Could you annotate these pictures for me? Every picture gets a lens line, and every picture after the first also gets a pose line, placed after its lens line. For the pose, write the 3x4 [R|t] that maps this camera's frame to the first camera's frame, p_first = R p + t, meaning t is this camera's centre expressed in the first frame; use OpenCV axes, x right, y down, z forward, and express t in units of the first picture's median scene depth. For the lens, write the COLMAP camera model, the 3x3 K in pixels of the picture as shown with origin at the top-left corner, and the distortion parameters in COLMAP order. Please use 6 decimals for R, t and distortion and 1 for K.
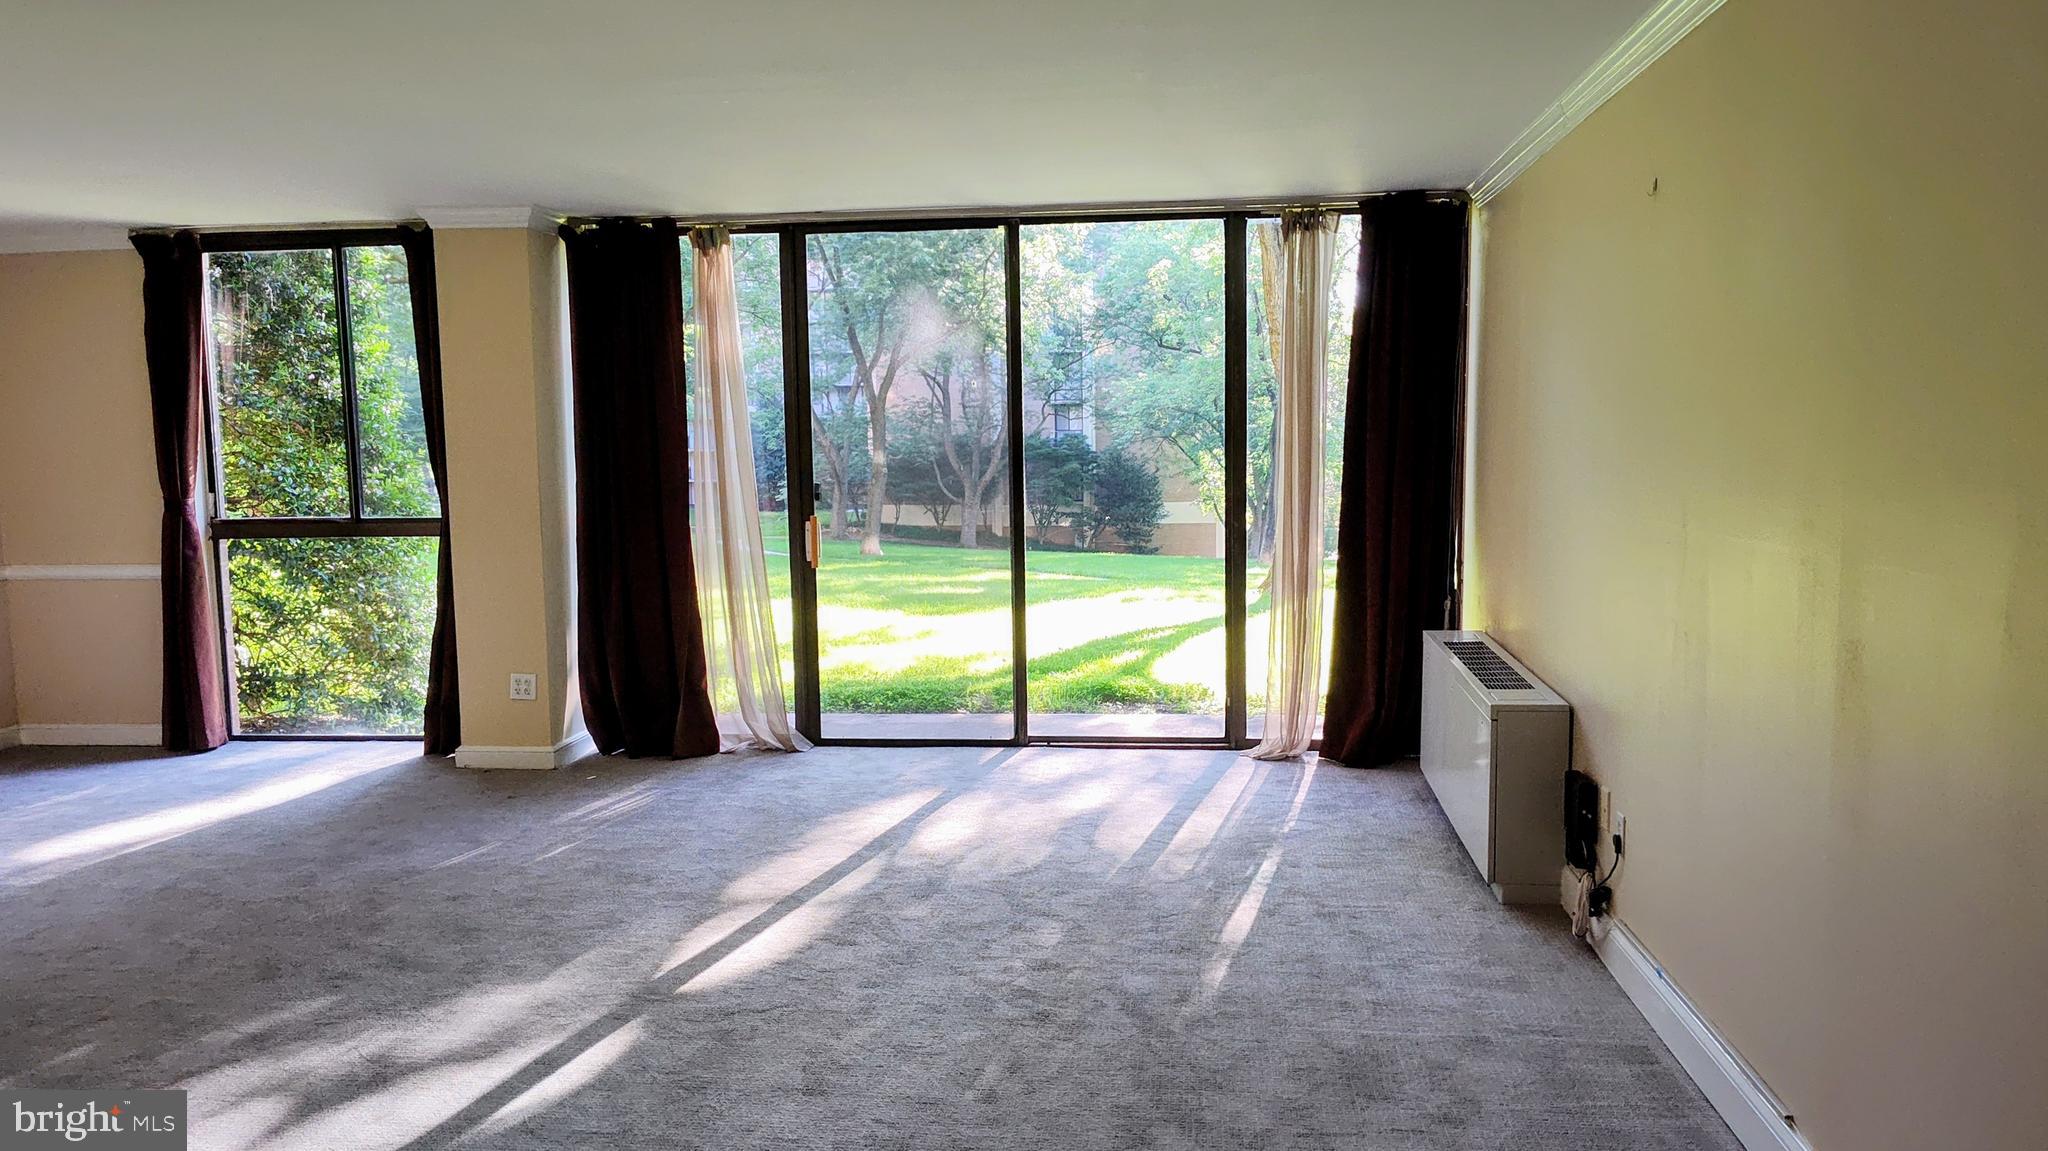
lens RADIAL K [[1379.6, 0, 1022.2], [0, 1379.6, 572.8], [0, 0, 1]] dist [0.002835, 0.000368]
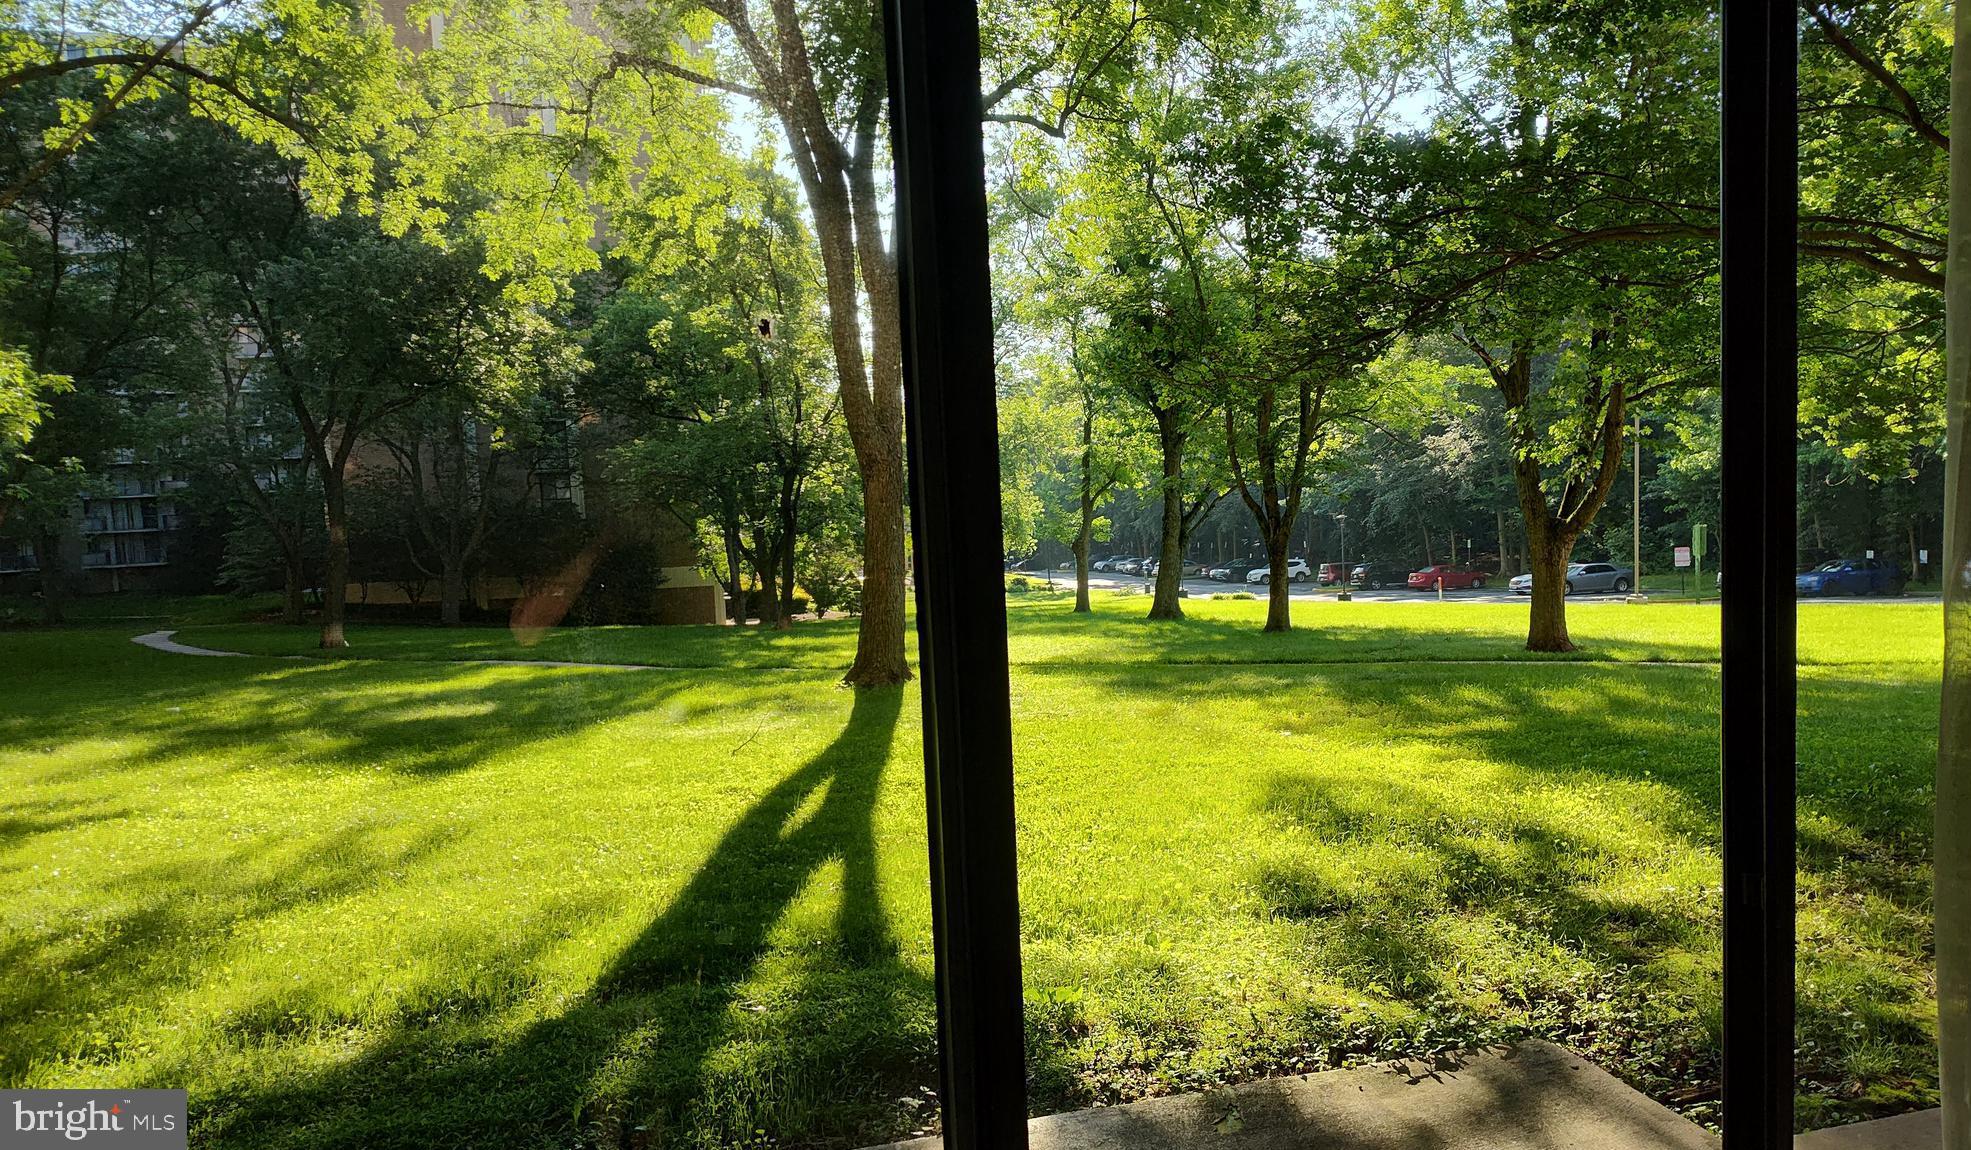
lens RADIAL K [[1140.4, 0, 987.4], [0, 1140.4, 588.9], [0, 0, 1]] dist [-0.004255, -0.001258]
pose [[0.915556, -0.055386, 0.398360, -0.013178], [0.062713, 0.998017, -0.005375, -0.017576], [-0.397272, 0.029904, 0.917214, 0.146820]]
